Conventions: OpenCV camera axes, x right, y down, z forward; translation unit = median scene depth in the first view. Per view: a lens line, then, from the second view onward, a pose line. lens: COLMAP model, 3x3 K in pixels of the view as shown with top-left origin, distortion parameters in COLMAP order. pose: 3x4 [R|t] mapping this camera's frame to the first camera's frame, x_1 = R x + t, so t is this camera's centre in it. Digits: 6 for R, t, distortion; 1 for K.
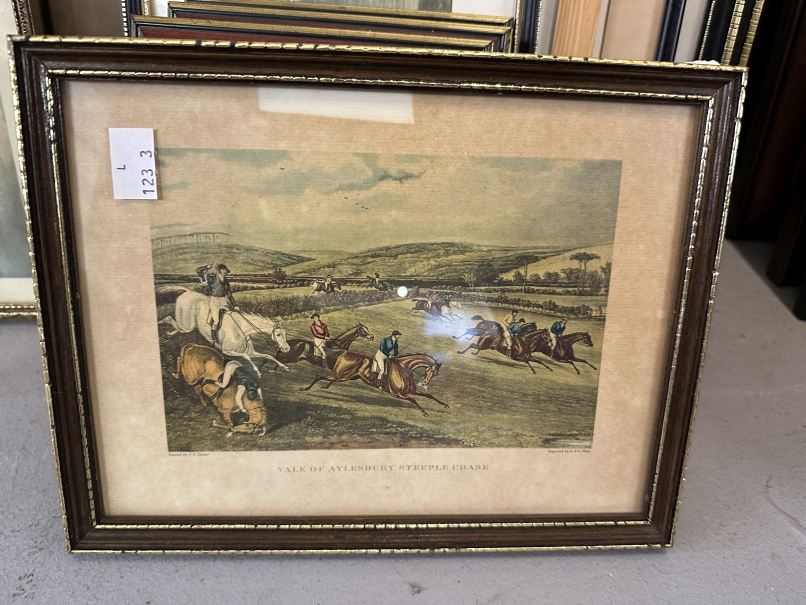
lens RADIAL K [[430.9, 0, 403.5], [0, 430.9, 287.7], [0, 0, 1]] dist [0.115007, 0.000167]
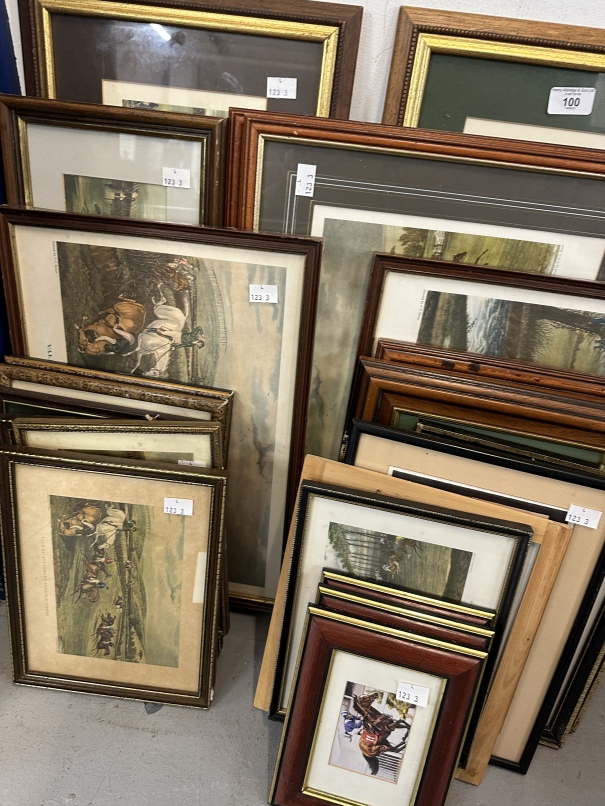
lens RADIAL K [[430.9, 0, 302.5], [0, 430.9, 403.0], [0, 0, 1]] dist [0.115007, 0.000167]
pose [[-0.085035, 0.955499, 0.282471, -1.703614], [-0.993486, -0.059724, -0.097055, -0.628256], [-0.075865, -0.288884, 0.954354, -1.071076]]
